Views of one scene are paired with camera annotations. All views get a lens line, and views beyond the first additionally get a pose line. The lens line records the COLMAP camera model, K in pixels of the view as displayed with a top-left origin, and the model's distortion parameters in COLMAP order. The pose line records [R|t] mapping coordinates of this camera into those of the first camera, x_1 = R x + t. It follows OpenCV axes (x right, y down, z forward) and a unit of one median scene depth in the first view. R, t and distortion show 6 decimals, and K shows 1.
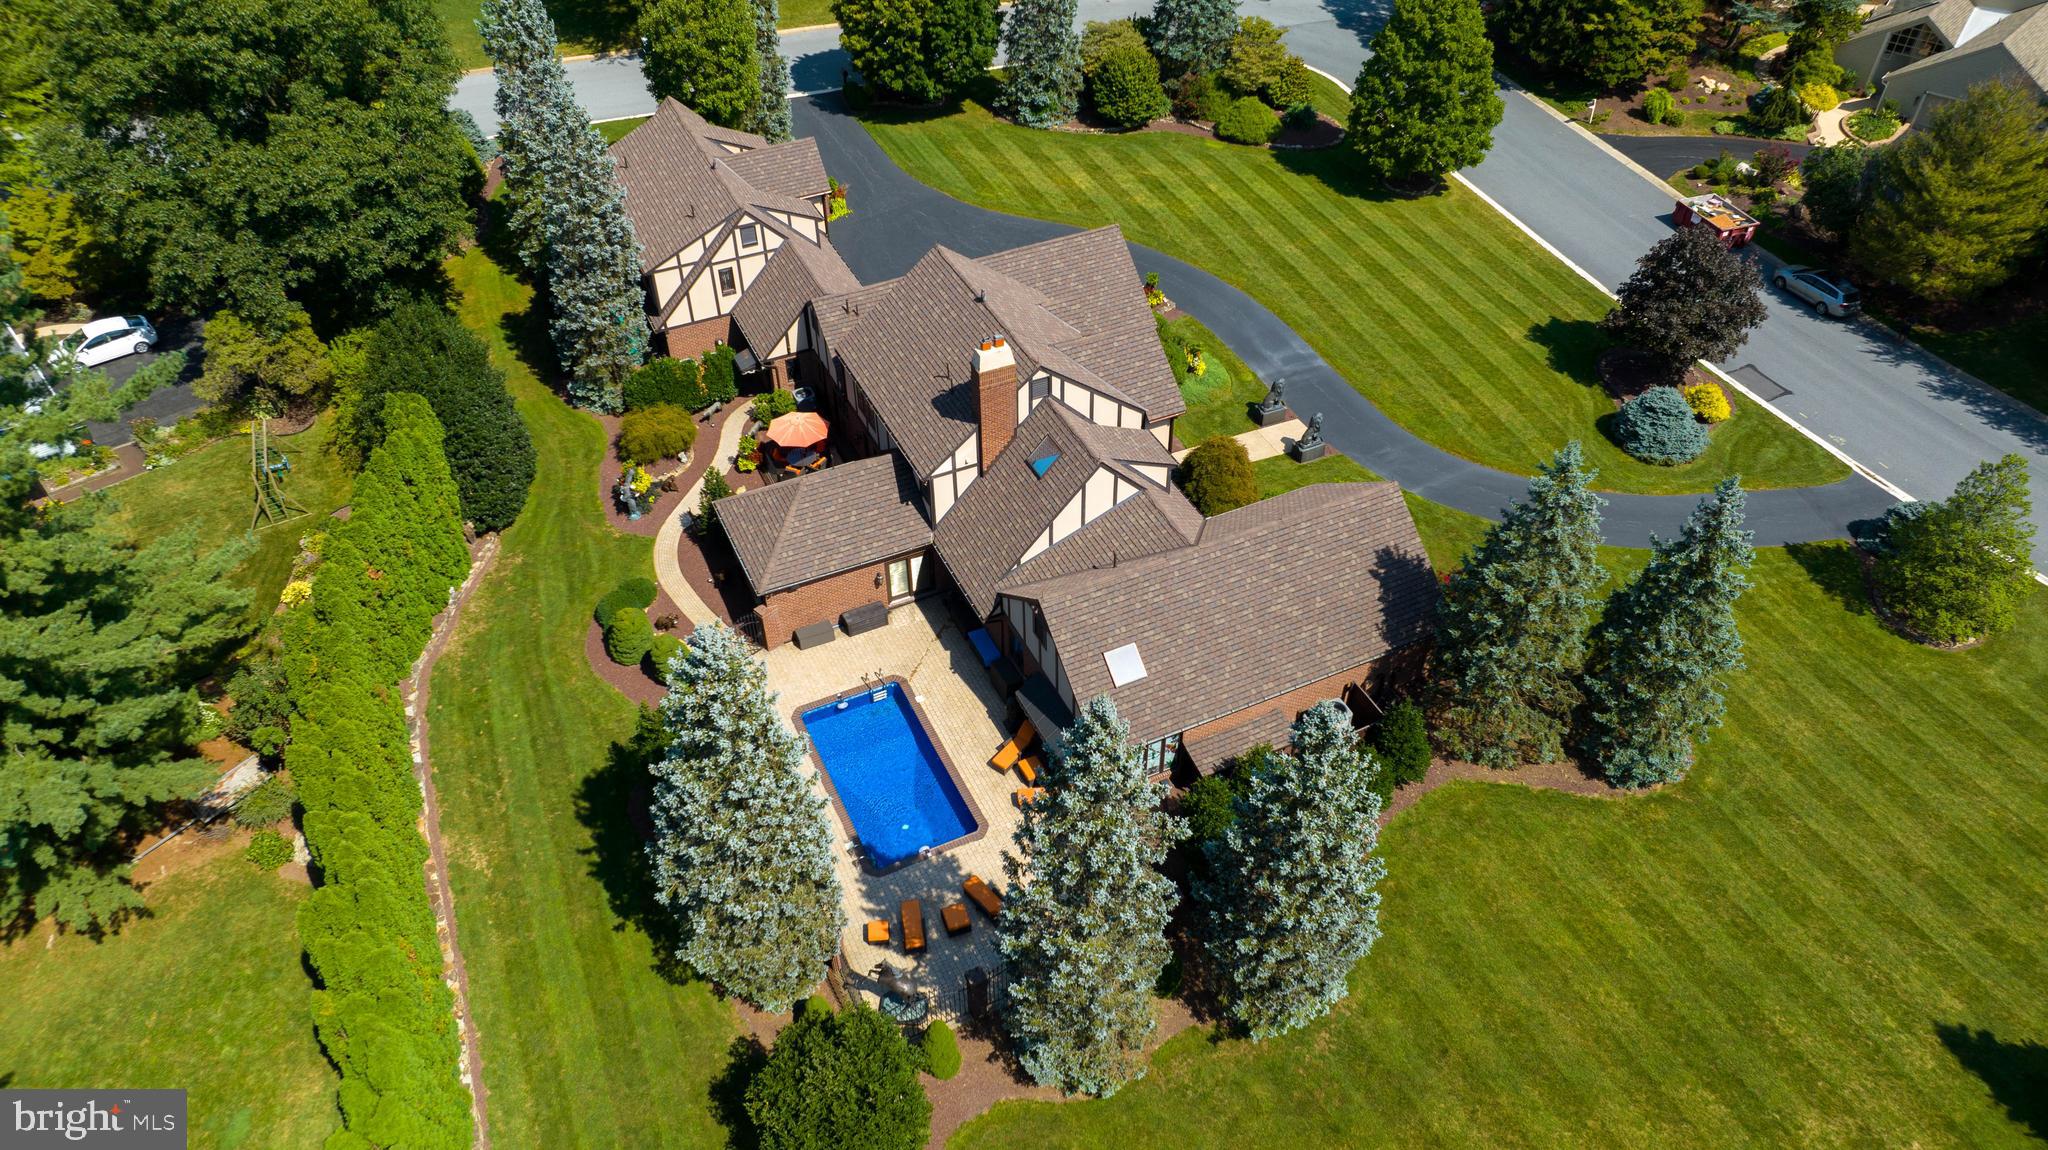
lens RADIAL K [[1415.4, 0, 1024.0], [0, 1415.4, 575.0], [0, 0, 1]] dist [-0.002035, 0.001808]
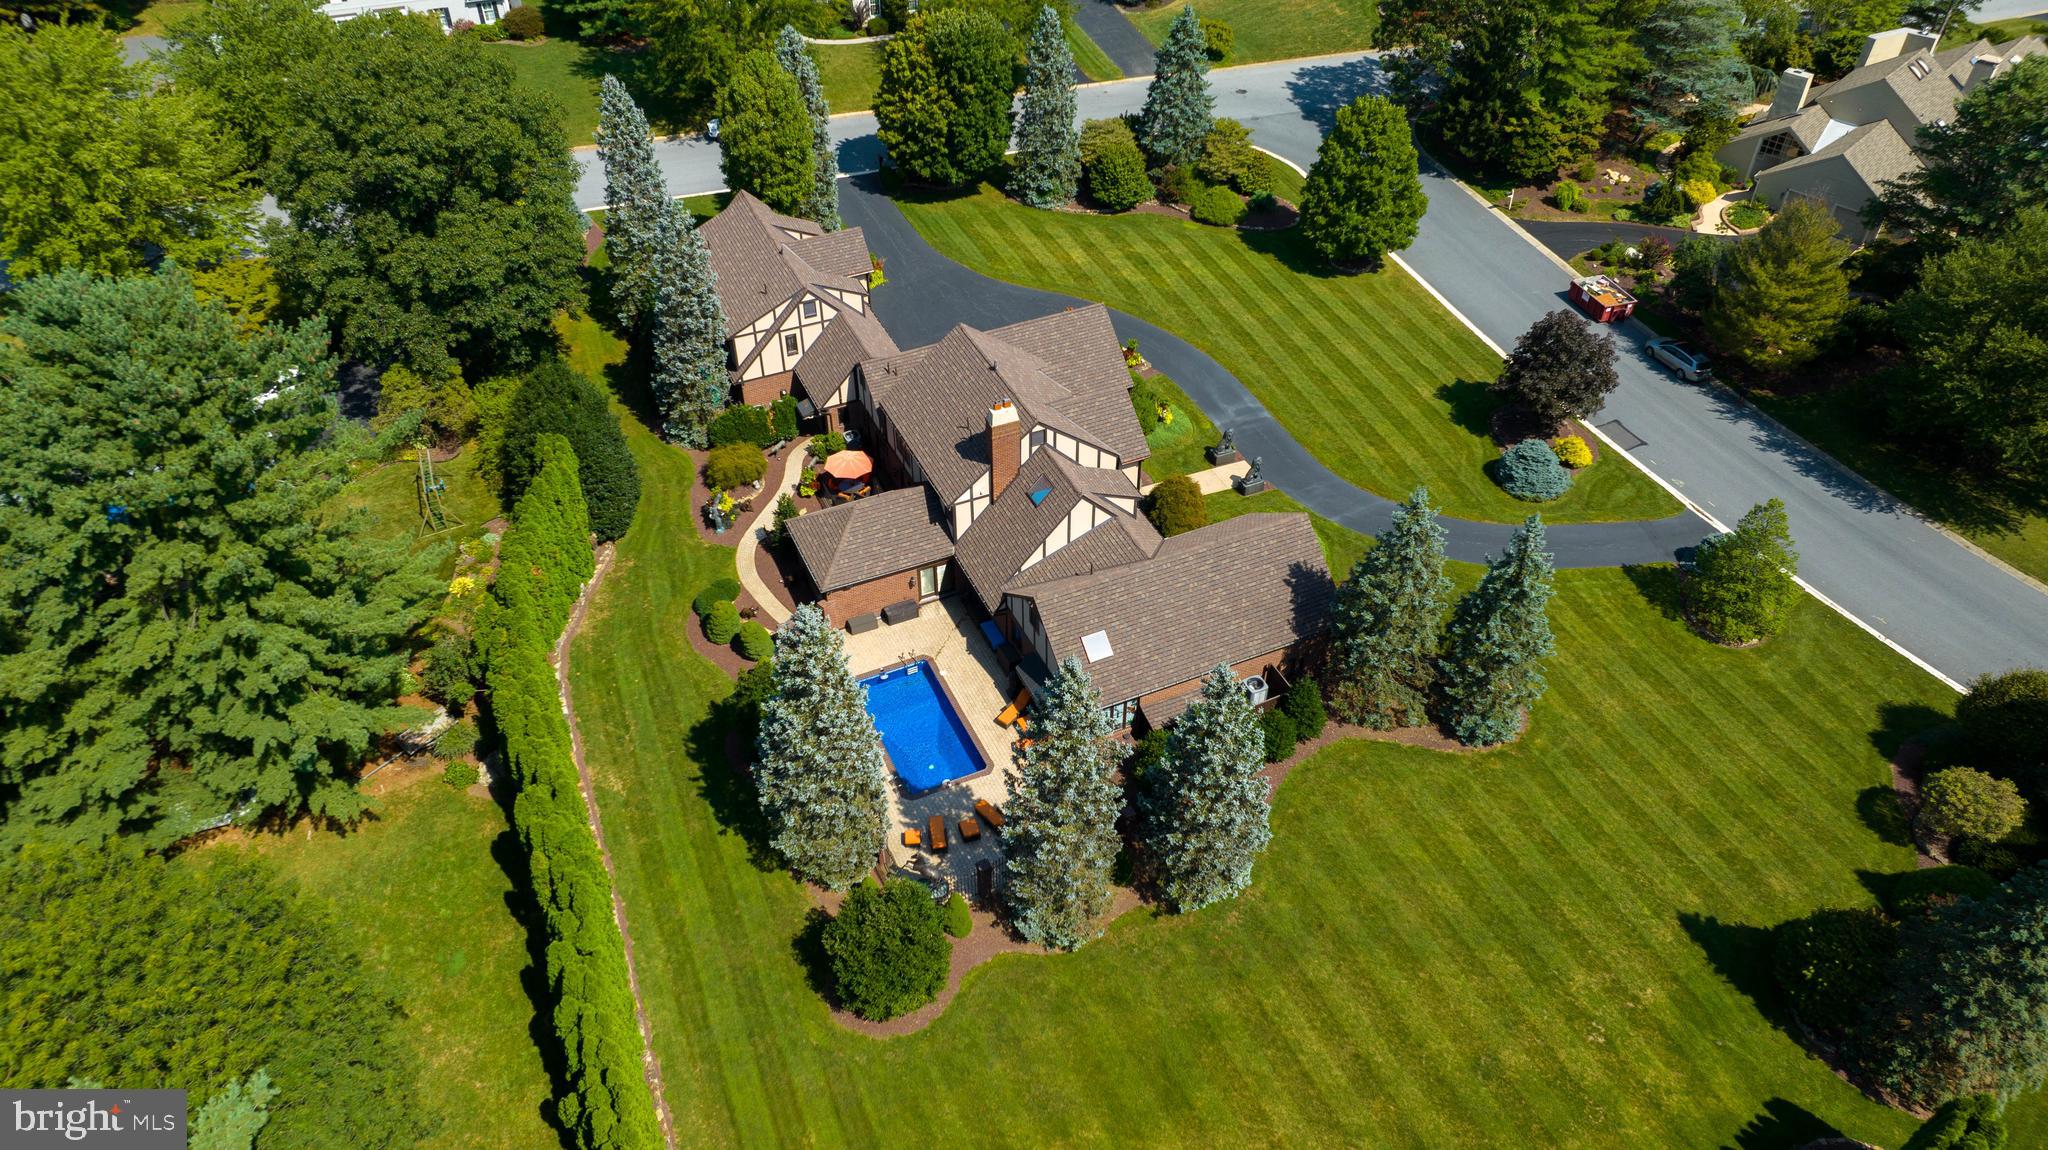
lens RADIAL K [[1415.4, 0, 1024.0], [0, 1415.4, 575.0], [0, 0, 1]] dist [-0.002035, 0.001808]
pose [[0.999889, 0.014304, -0.004284, 0.005361], [-0.014354, 0.999825, -0.011985, 0.010218], [0.004112, 0.012046, 0.999919, -0.283226]]
